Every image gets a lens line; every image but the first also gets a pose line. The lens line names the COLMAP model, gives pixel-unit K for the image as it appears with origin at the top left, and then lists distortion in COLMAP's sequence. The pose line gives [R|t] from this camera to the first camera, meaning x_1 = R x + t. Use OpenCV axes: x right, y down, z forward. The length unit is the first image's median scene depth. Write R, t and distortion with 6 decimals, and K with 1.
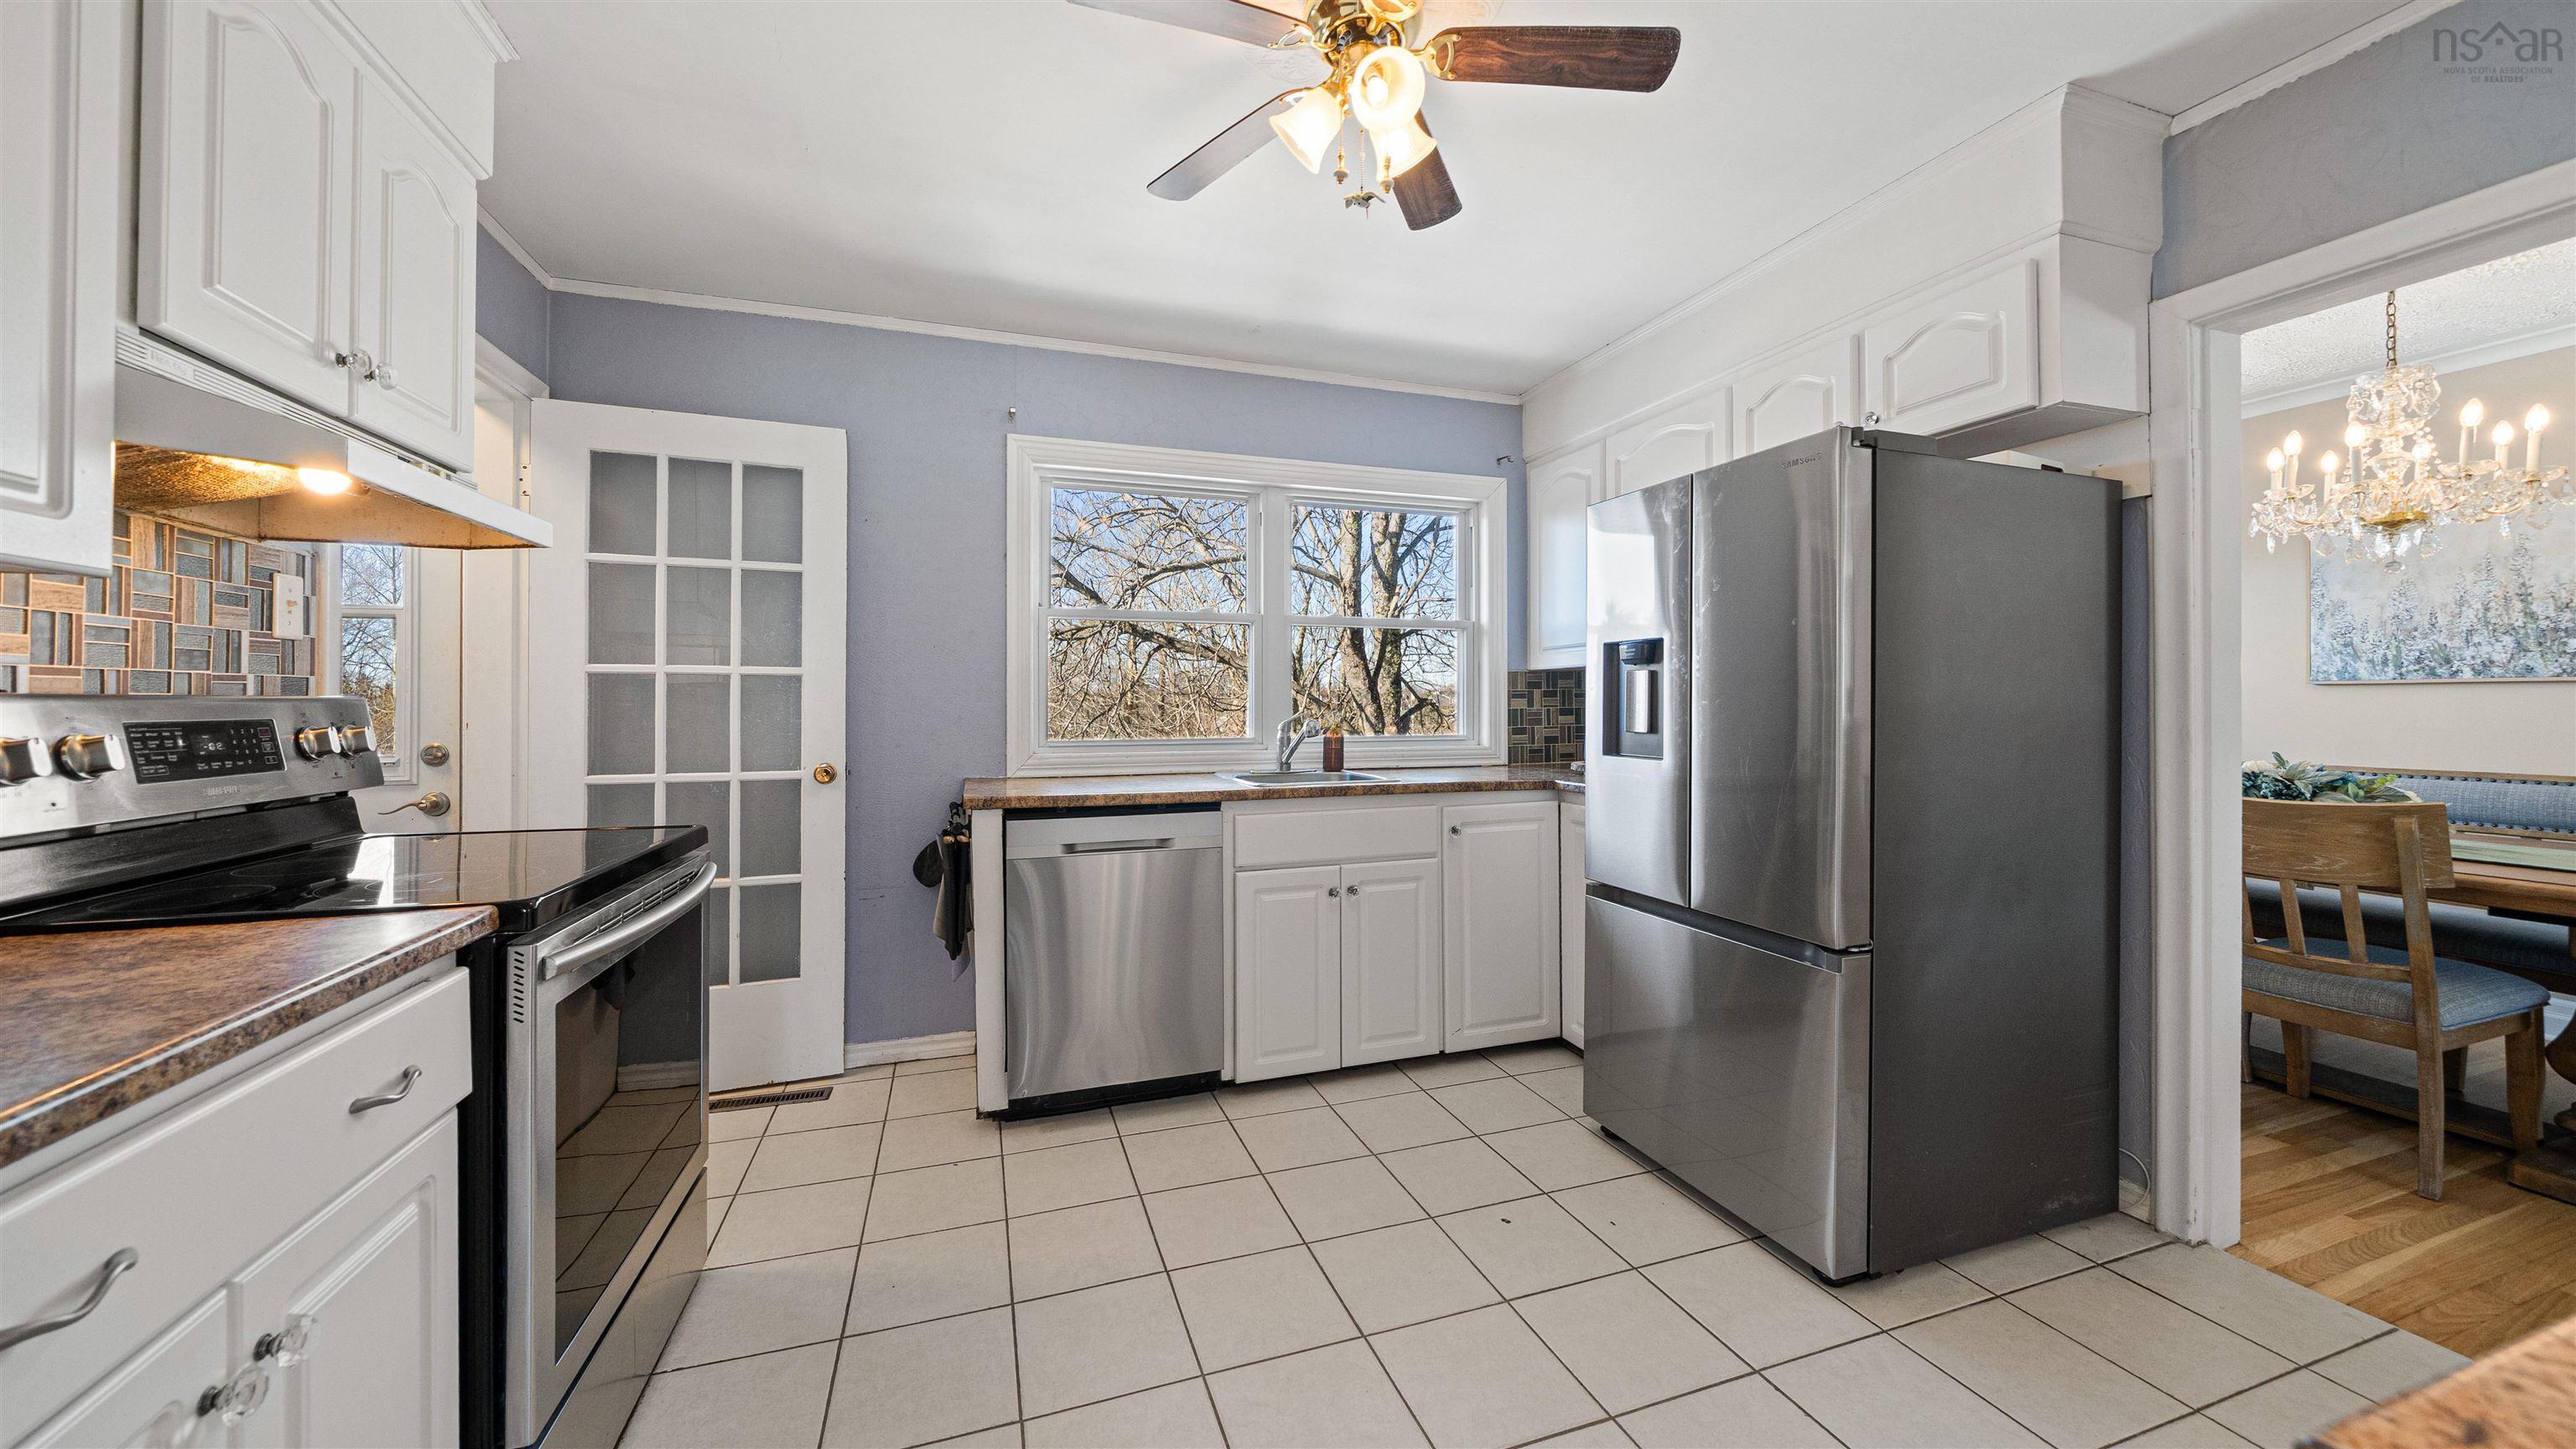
lens RADIAL K [[913.2, 0, 1287.9], [0, 913.2, 702.4], [0, 0, 1]] dist [-0.004089, -0.000091]
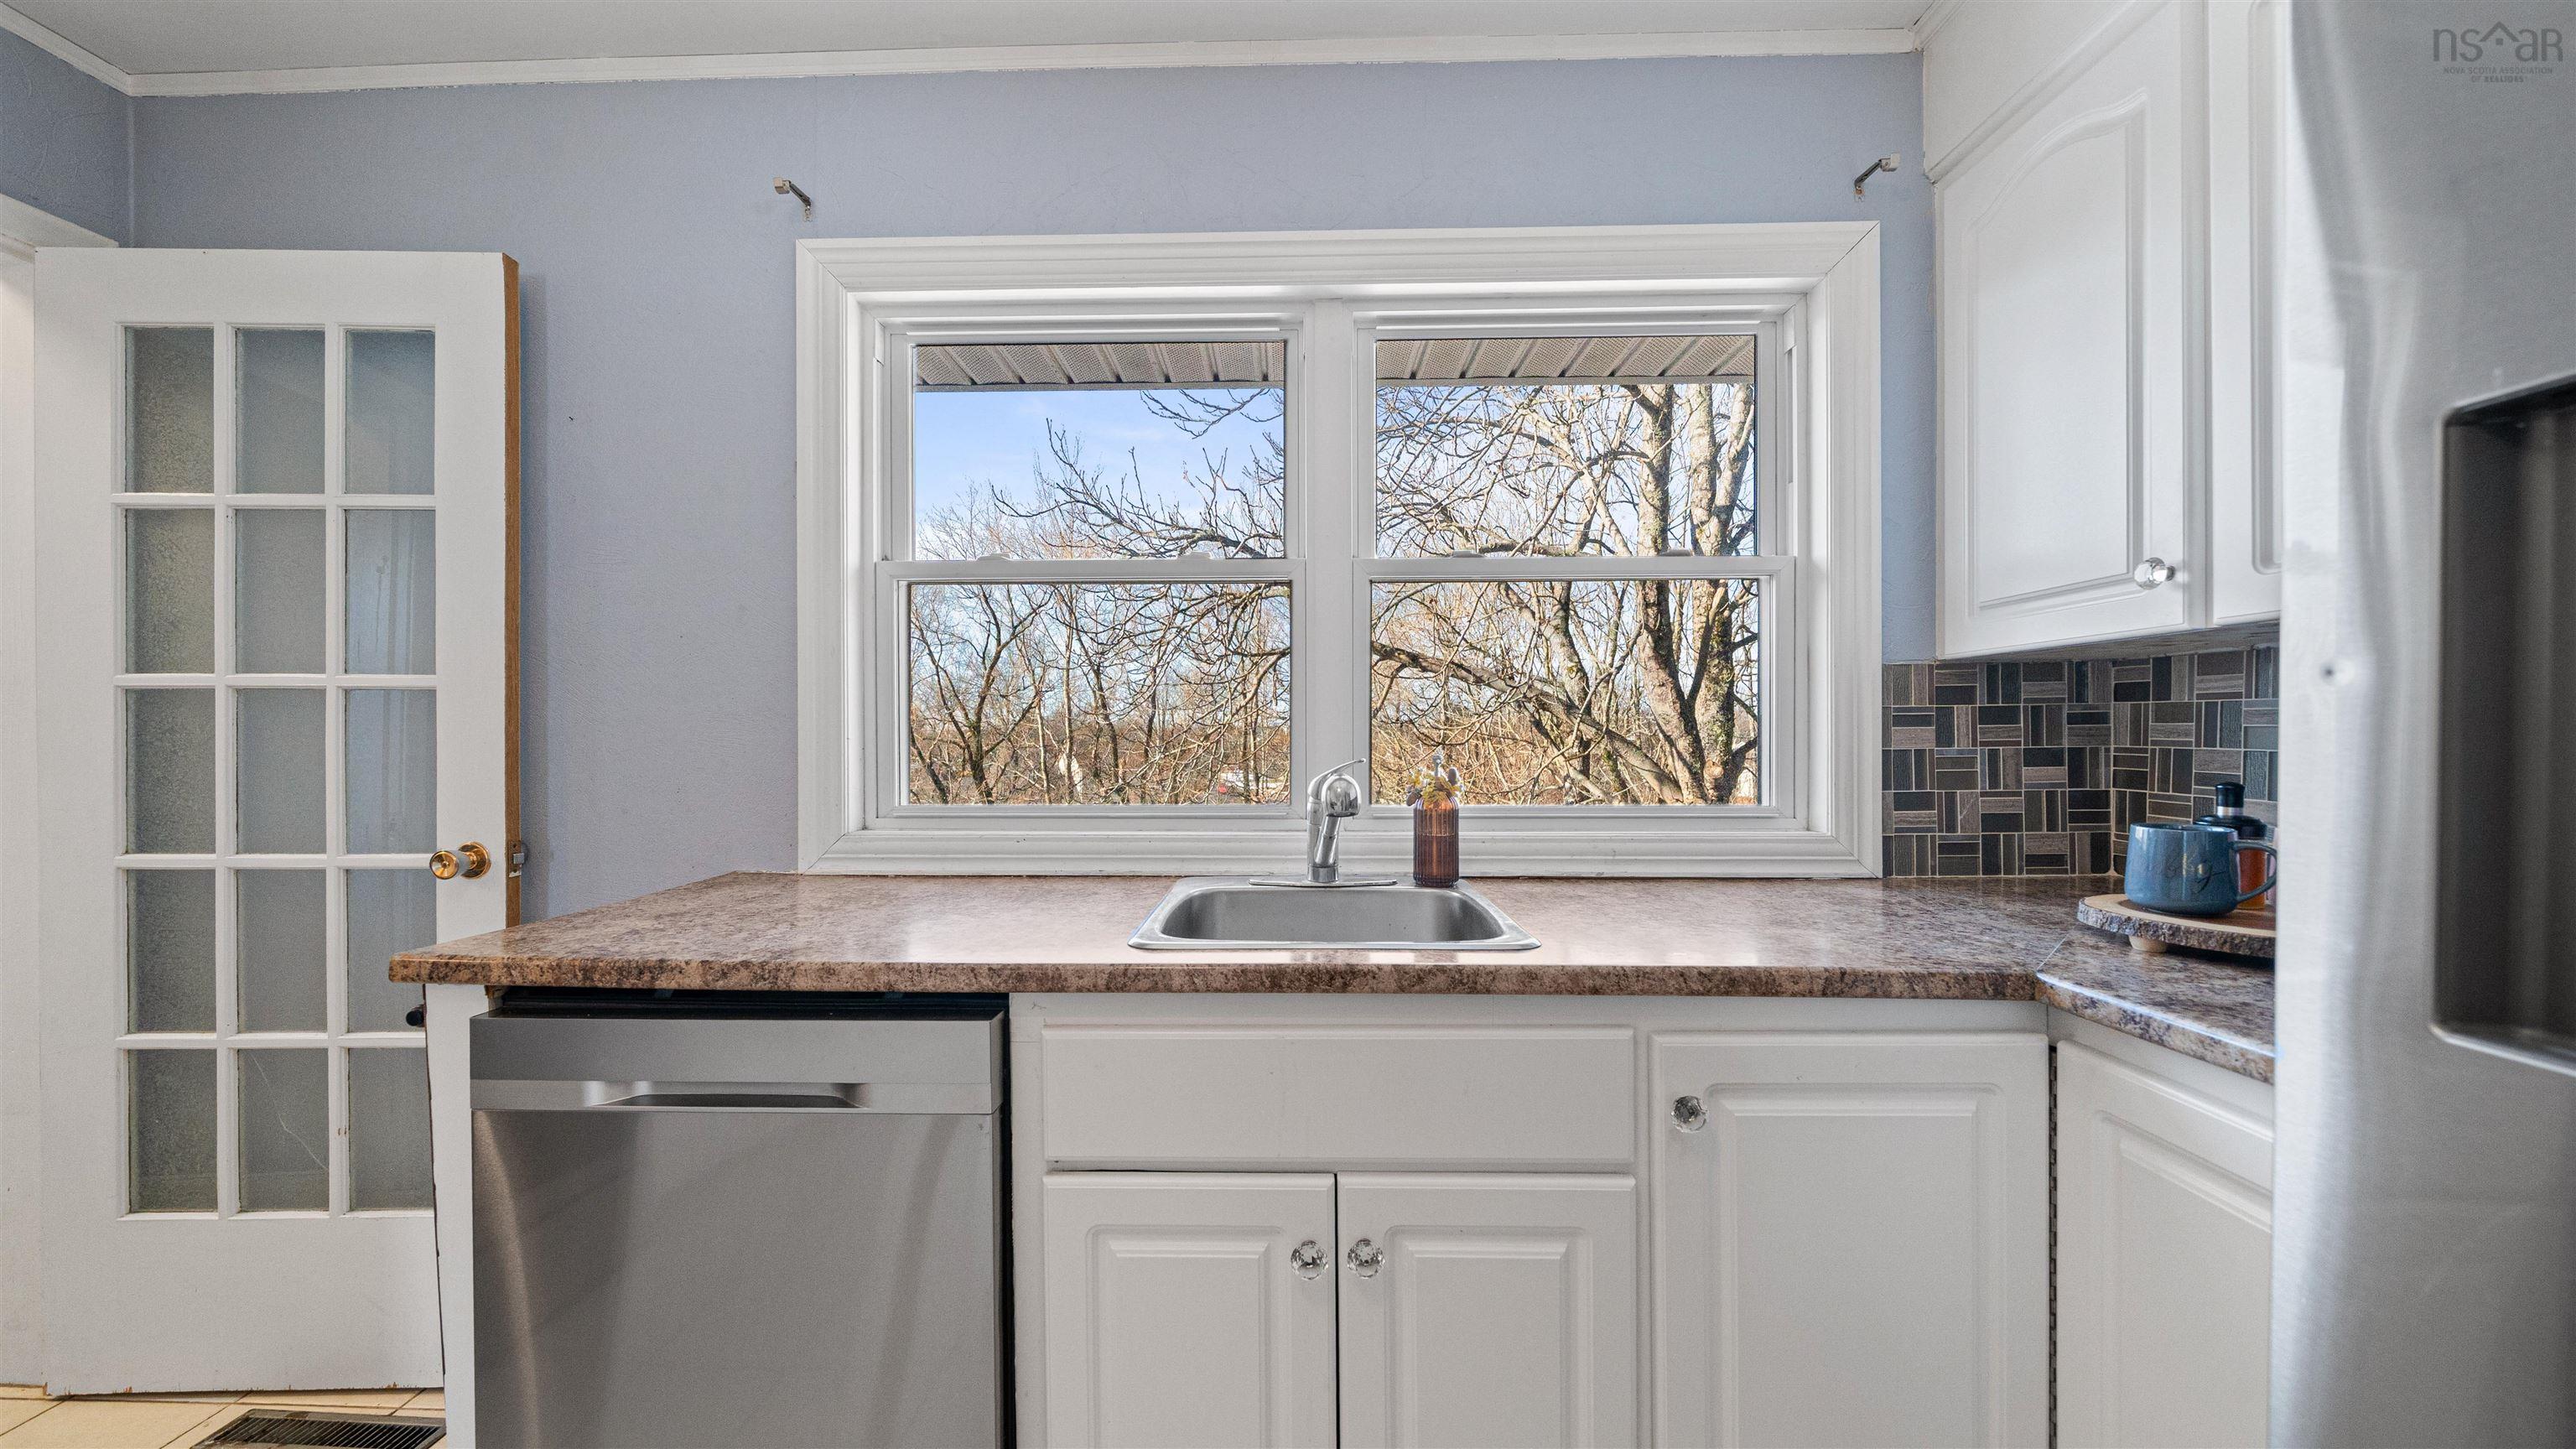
lens RADIAL K [[915.9, 0, 1282.2], [0, 915.9, 736.5], [0, 0, 1]] dist [-0.004275, -0.000054]
pose [[0.934675, 0.000880, -0.355502, 0.127530], [0.000288, 0.999995, 0.003233, -0.000865], [0.355503, -0.003124, 0.934670, 0.487869]]
